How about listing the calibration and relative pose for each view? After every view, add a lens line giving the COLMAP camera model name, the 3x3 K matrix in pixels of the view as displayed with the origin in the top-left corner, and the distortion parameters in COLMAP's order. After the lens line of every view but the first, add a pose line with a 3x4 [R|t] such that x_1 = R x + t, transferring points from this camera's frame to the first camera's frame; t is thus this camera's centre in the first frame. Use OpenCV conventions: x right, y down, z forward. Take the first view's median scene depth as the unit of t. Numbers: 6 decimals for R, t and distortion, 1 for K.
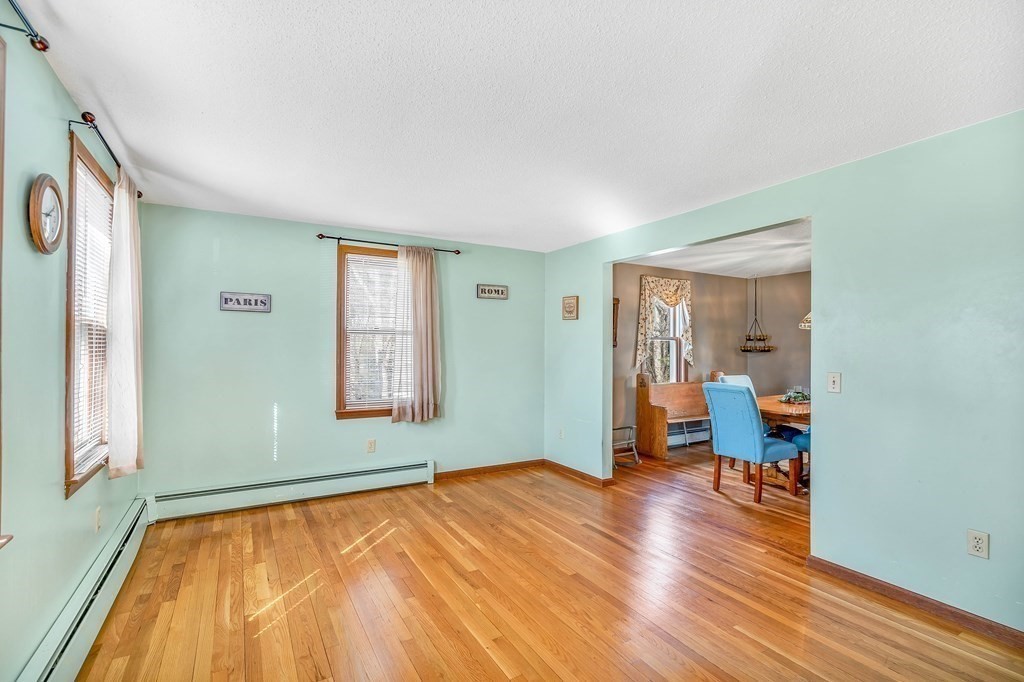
lens RADIAL K [[469.3, 0, 512.4], [0, 469.3, 344.7], [0, 0, 1]] dist [-0.001971, 0.000069]
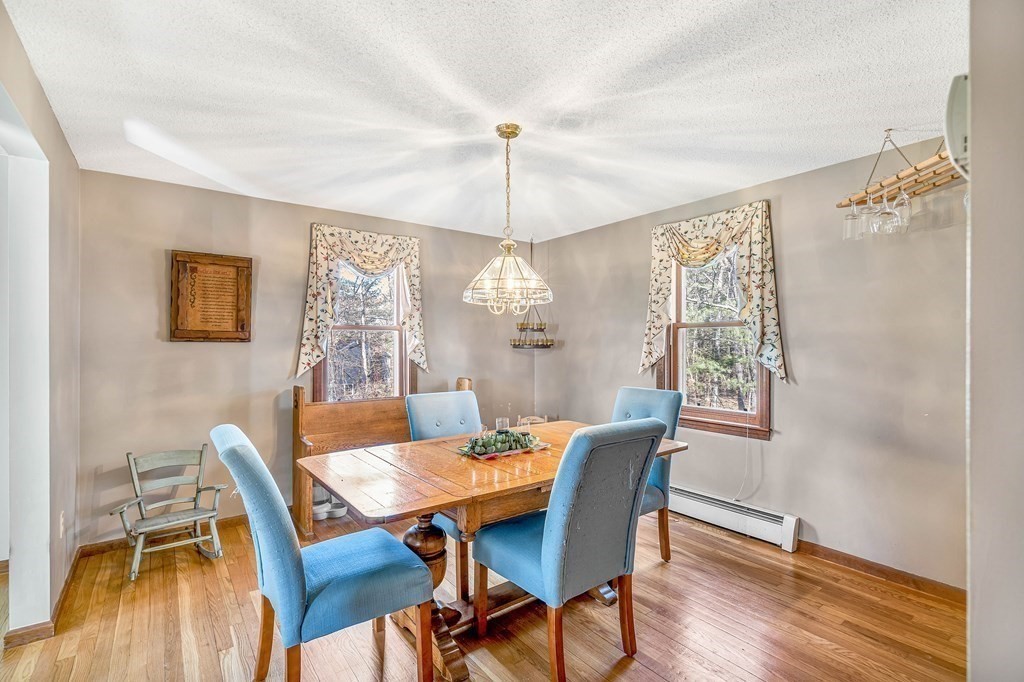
lens RADIAL K [[469.3, 0, 511.4], [0, 469.3, 341.1], [0, 0, 1]] dist [-0.001971, 0.000069]
pose [[0.993423, -0.006182, 0.114336, 0.452578], [0.006581, 0.999974, -0.003109, 0.008376], [-0.114314, 0.003841, 0.993437, 0.358269]]
